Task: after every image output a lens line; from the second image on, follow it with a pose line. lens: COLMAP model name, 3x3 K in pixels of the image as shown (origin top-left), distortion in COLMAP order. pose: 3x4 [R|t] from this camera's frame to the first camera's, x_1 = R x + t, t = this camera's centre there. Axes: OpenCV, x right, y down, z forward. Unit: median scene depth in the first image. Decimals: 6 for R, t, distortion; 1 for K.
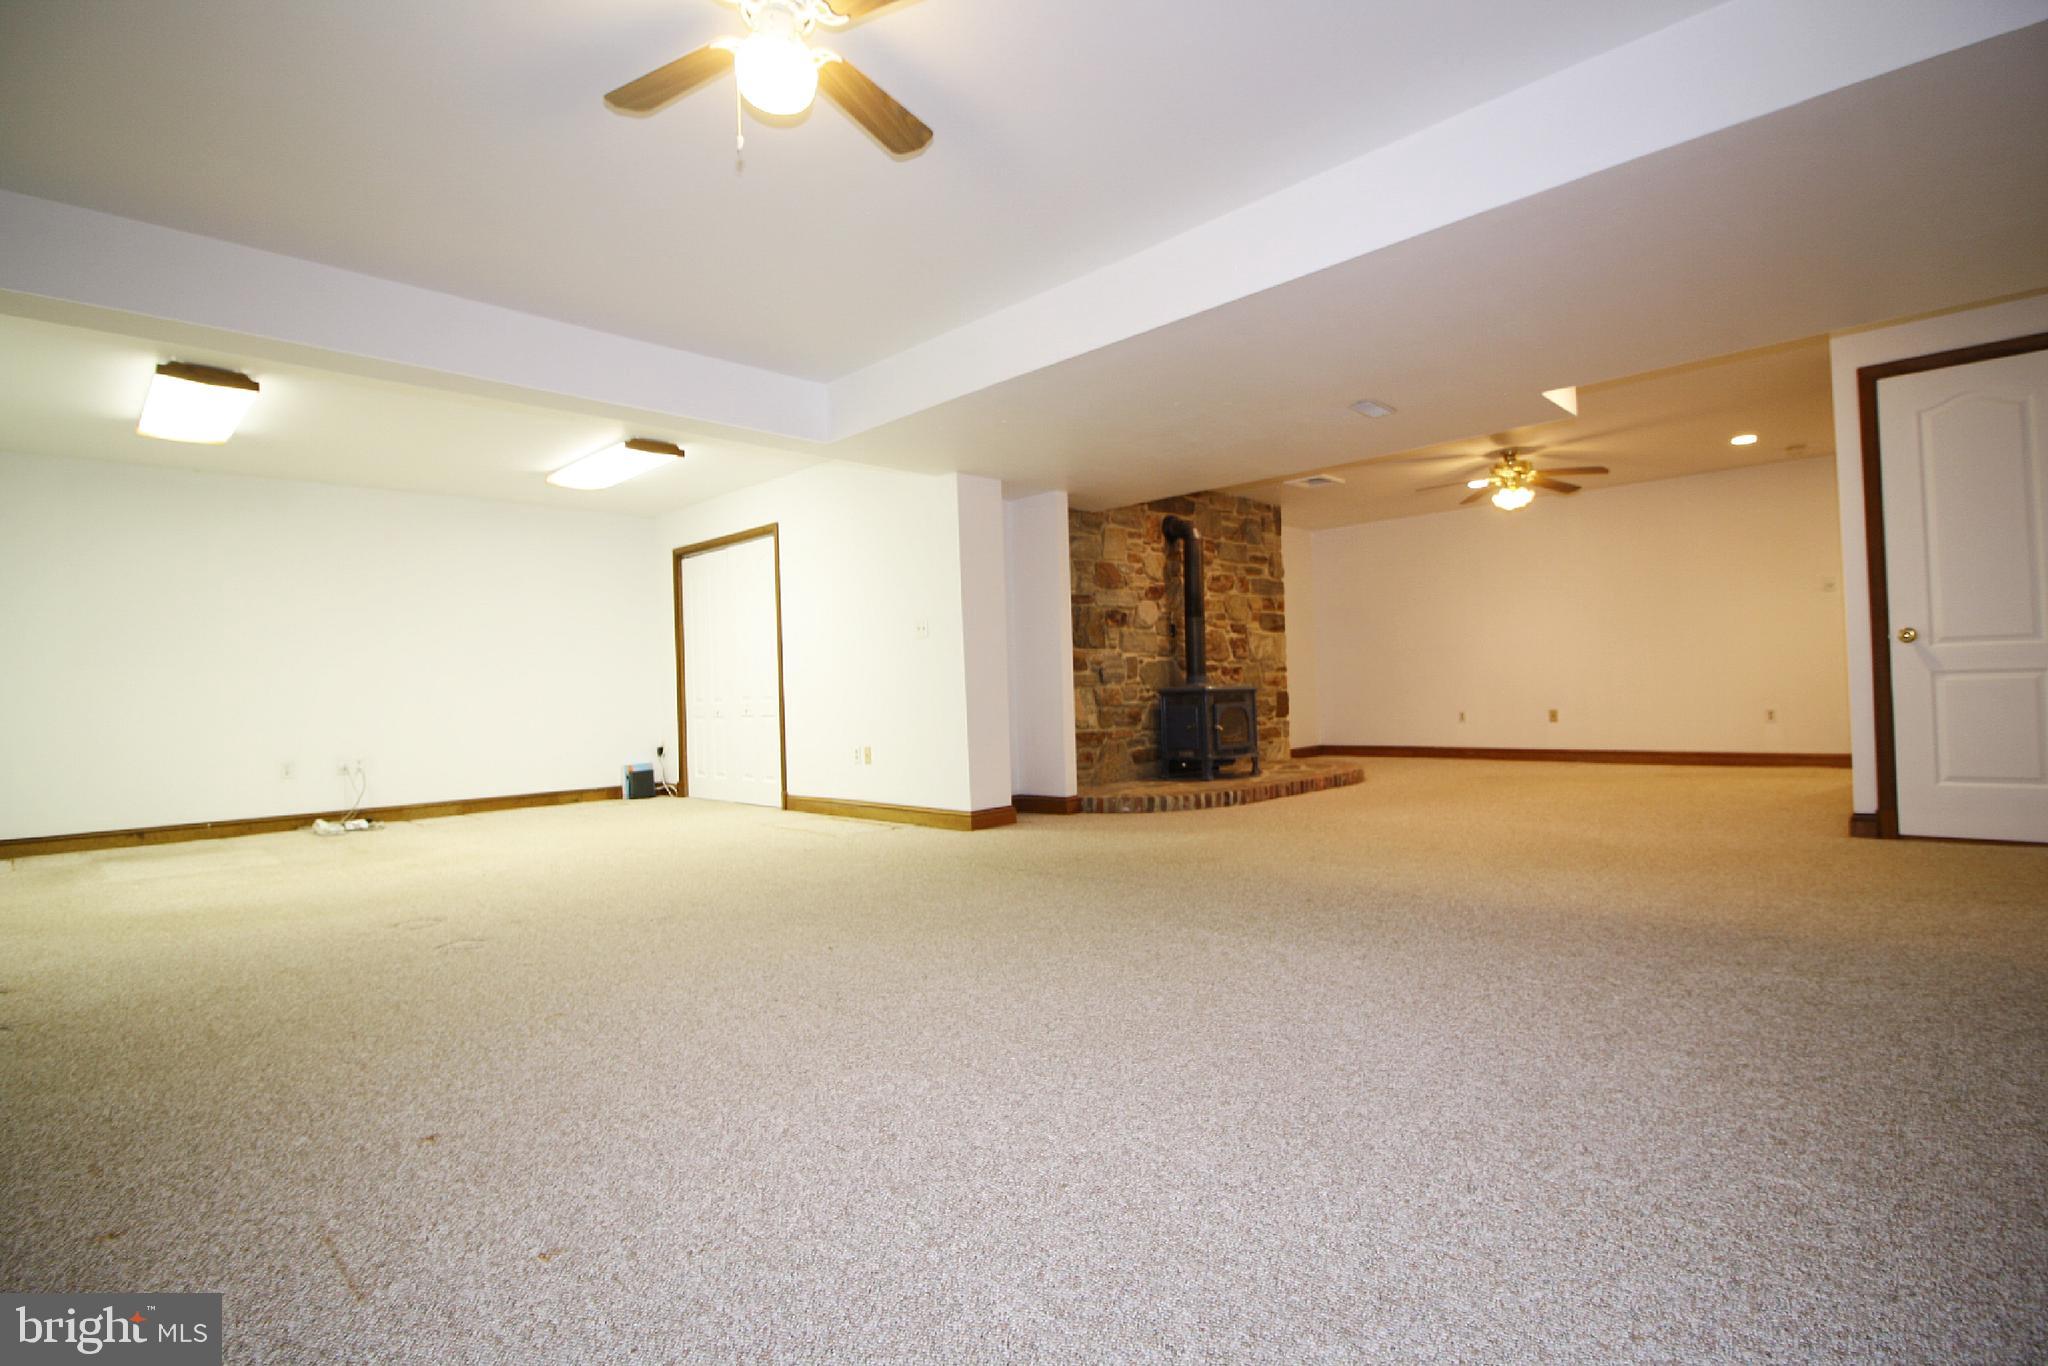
lens RADIAL K [[961.6, 0, 1026.6], [0, 961.6, 692.2], [0, 0, 1]] dist [-0.008987, -0.003658]
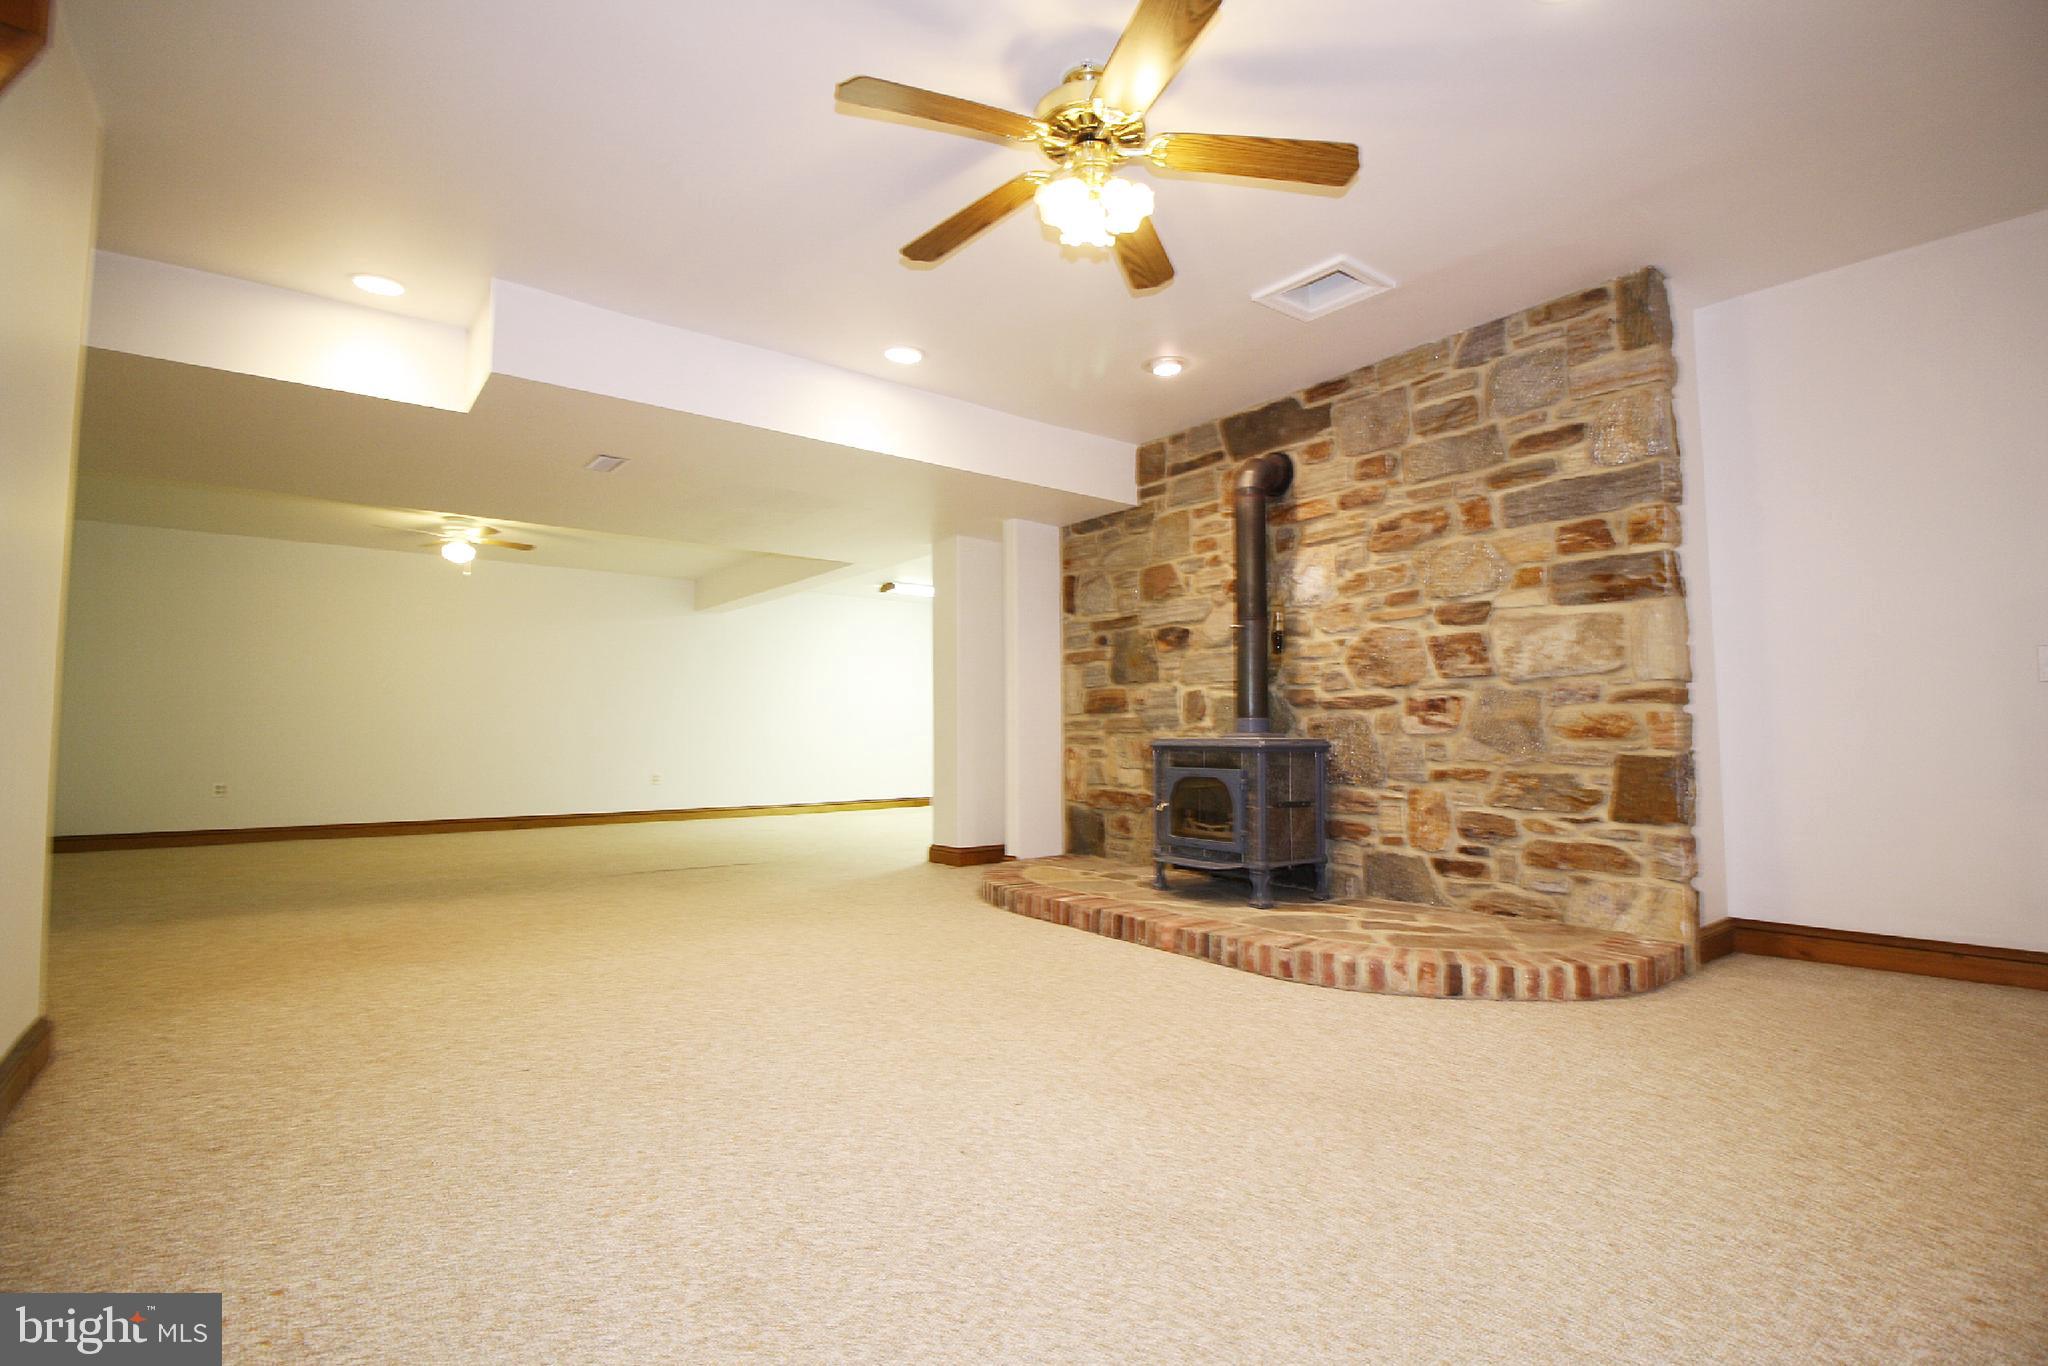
lens RADIAL K [[961.6, 0, 1027.1], [0, 961.6, 670.4], [0, 0, 1]] dist [-0.008987, -0.003658]
pose [[-0.129816, -0.031689, -0.991032, 0.711722], [0.014081, 0.999329, -0.033799, -0.026456], [0.991438, -0.018342, -0.129283, 0.856766]]
